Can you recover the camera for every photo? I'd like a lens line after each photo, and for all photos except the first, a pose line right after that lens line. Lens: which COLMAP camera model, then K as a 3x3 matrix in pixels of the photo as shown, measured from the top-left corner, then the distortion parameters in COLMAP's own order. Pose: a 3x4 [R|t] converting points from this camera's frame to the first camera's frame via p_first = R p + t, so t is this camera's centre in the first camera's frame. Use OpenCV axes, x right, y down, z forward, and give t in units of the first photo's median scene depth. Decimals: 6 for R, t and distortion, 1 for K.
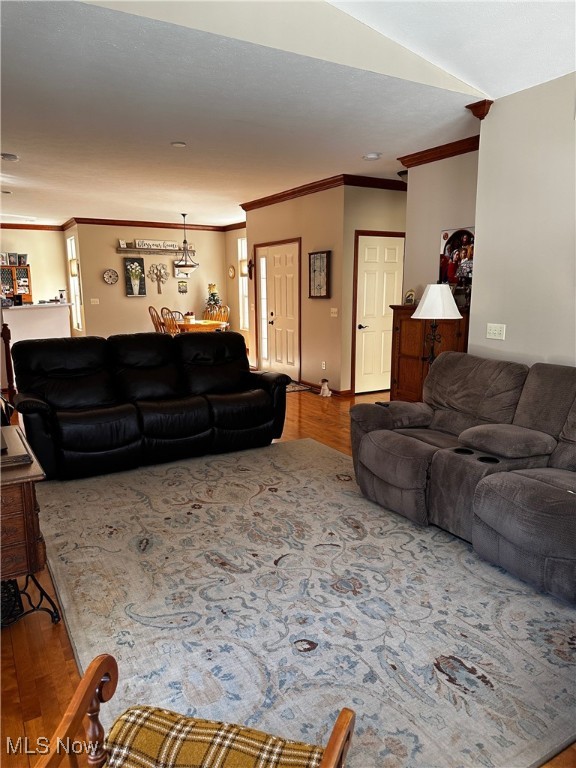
lens RADIAL K [[542.7, 0, 292.6], [0, 542.7, 384.5], [0, 0, 1]] dist [0.044205, -0.065695]
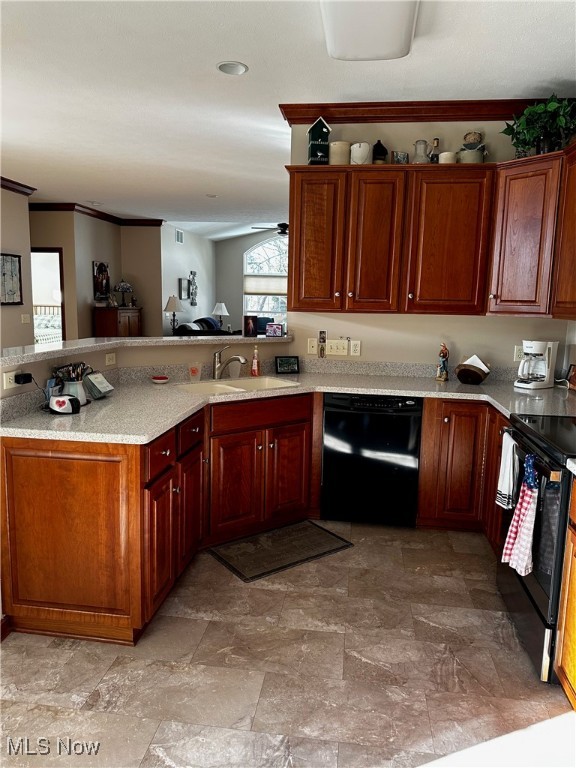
lens RADIAL K [[542.7, 0, 292.6], [0, 542.7, 384.5], [0, 0, 1]] dist [0.044205, -0.065695]
pose [[-0.786140, -0.107269, 0.608669, -0.906764], [0.087814, 0.955446, 0.281802, -0.250954], [-0.611778, 0.274985, -0.741694, 1.447719]]
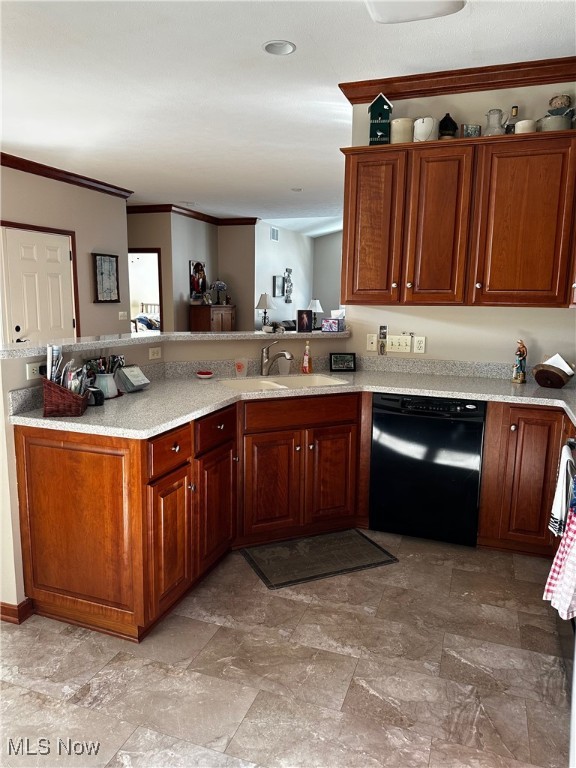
lens RADIAL K [[544.6, 0, 284.9], [0, 544.6, 388.9], [0, 0, 1]] dist [0.025612, -0.039204]
pose [[-0.631872, -0.132720, 0.763625, -0.929889], [0.123476, 0.955410, 0.268225, -0.237171], [-0.765174, 0.263774, -0.587309, 1.392256]]
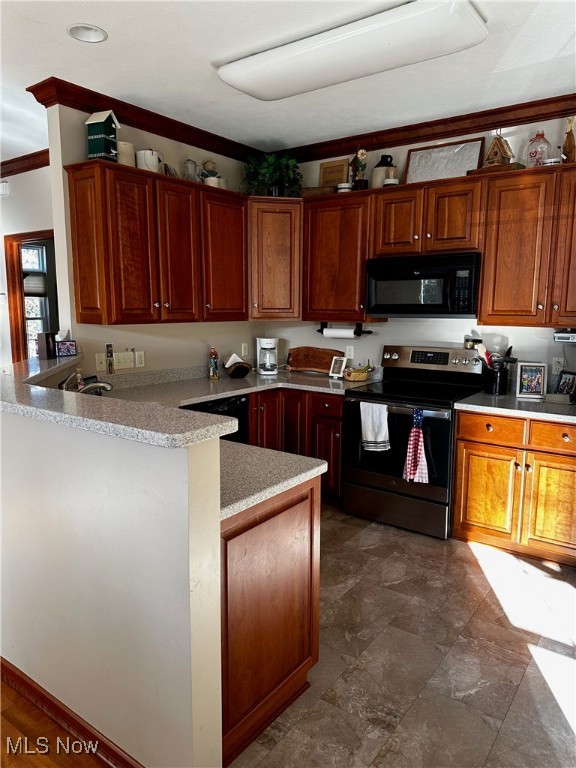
lens RADIAL K [[542.7, 0, 292.6], [0, 542.7, 384.5], [0, 0, 1]] dist [0.044205, -0.065695]
pose [[-0.915269, 0.059415, -0.398438, -0.541674], [-0.071381, 0.949493, 0.305562, -0.274847], [0.396469, 0.308113, -0.864800, 1.516657]]
